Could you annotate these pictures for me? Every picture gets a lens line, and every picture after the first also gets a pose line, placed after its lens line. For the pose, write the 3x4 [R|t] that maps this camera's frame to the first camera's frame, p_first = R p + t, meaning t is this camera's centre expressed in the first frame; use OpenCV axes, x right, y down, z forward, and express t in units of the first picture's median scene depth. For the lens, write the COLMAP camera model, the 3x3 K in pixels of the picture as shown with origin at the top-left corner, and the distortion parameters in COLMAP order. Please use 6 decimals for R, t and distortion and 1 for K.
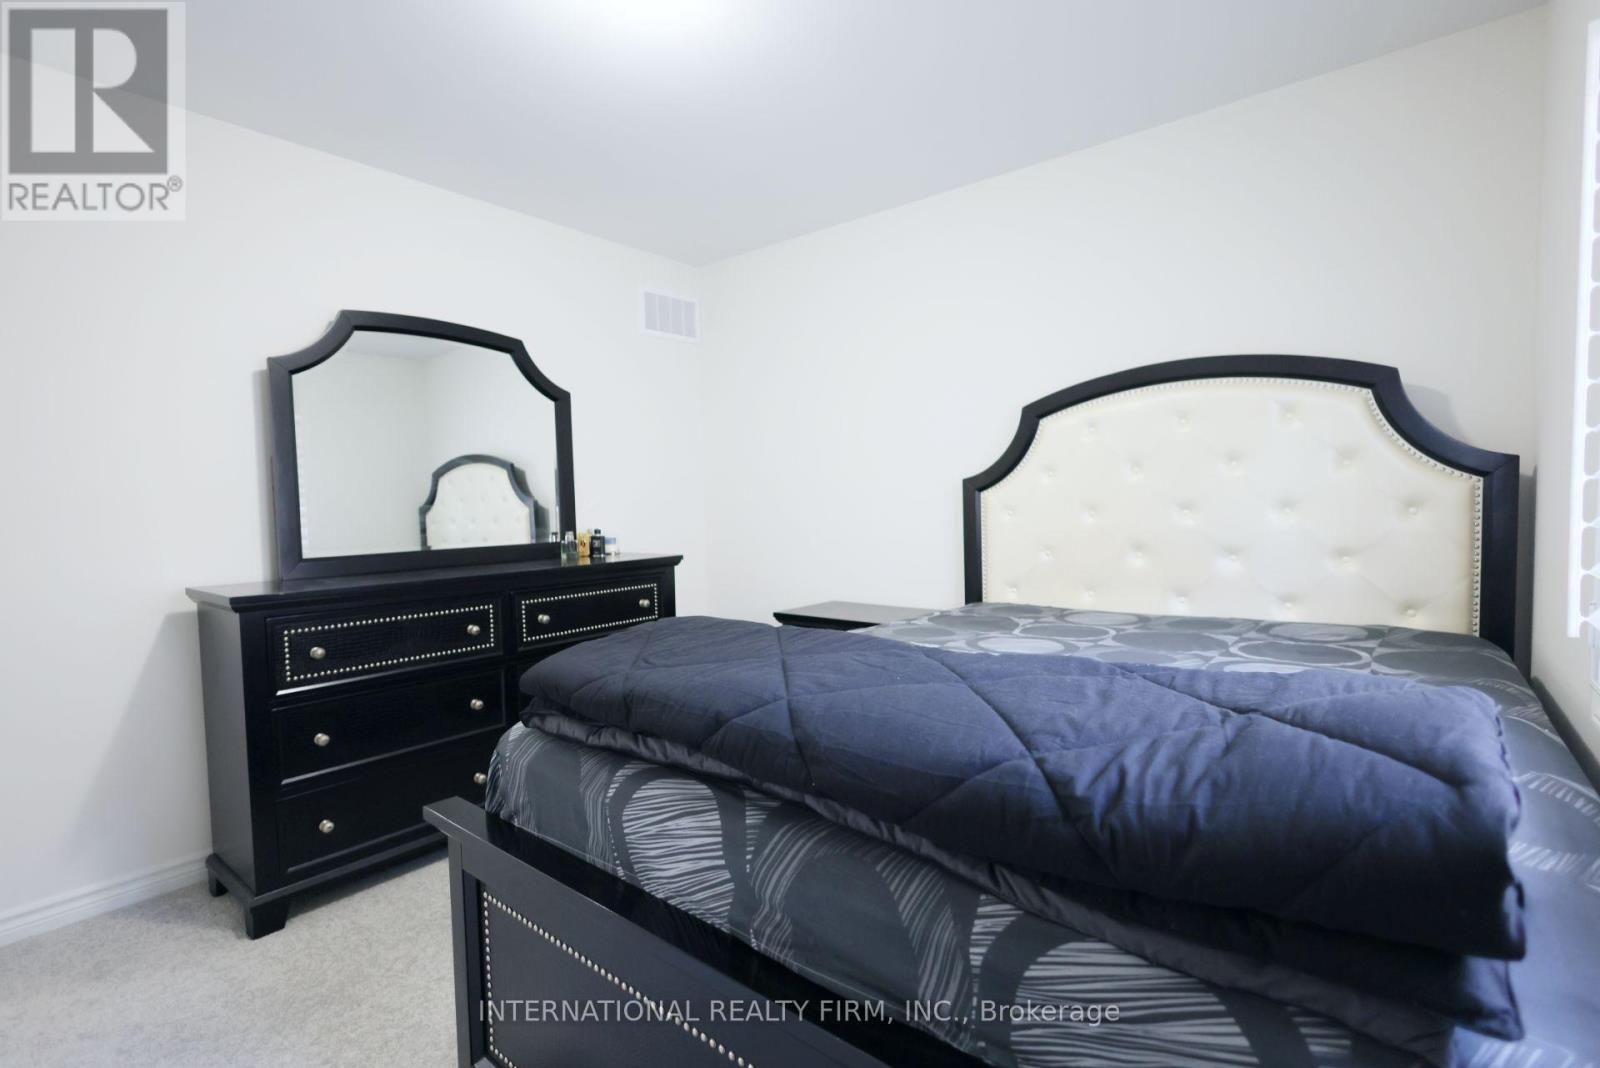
lens RADIAL K [[736.9, 0, 800.0], [0, 736.9, 534.0], [0, 0, 1]] dist [-0.000093, 0.000133]
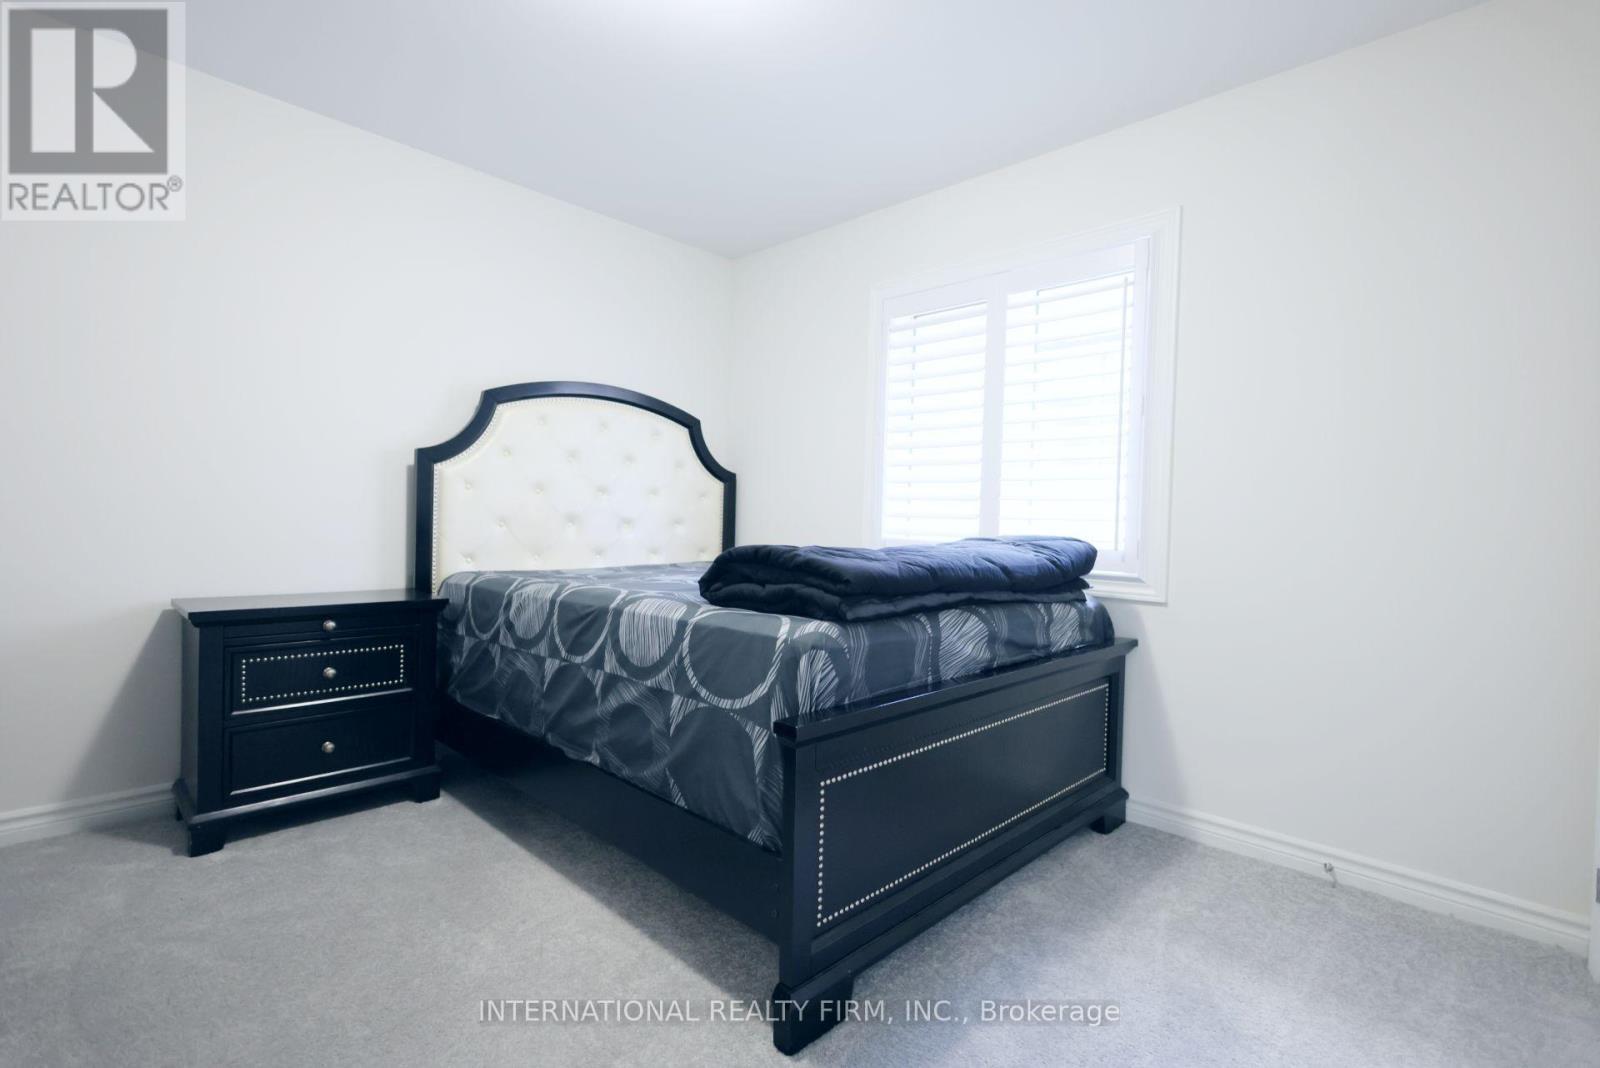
lens RADIAL K [[736.9, 0, 800.0], [0, 736.9, 534.0], [0, 0, 1]] dist [-0.000093, 0.000133]
pose [[0.081614, 0.007125, 0.996639, -0.995276], [0.021014, 0.999740, -0.008868, 0.078977], [-0.996442, 0.021667, 0.081443, 0.608321]]
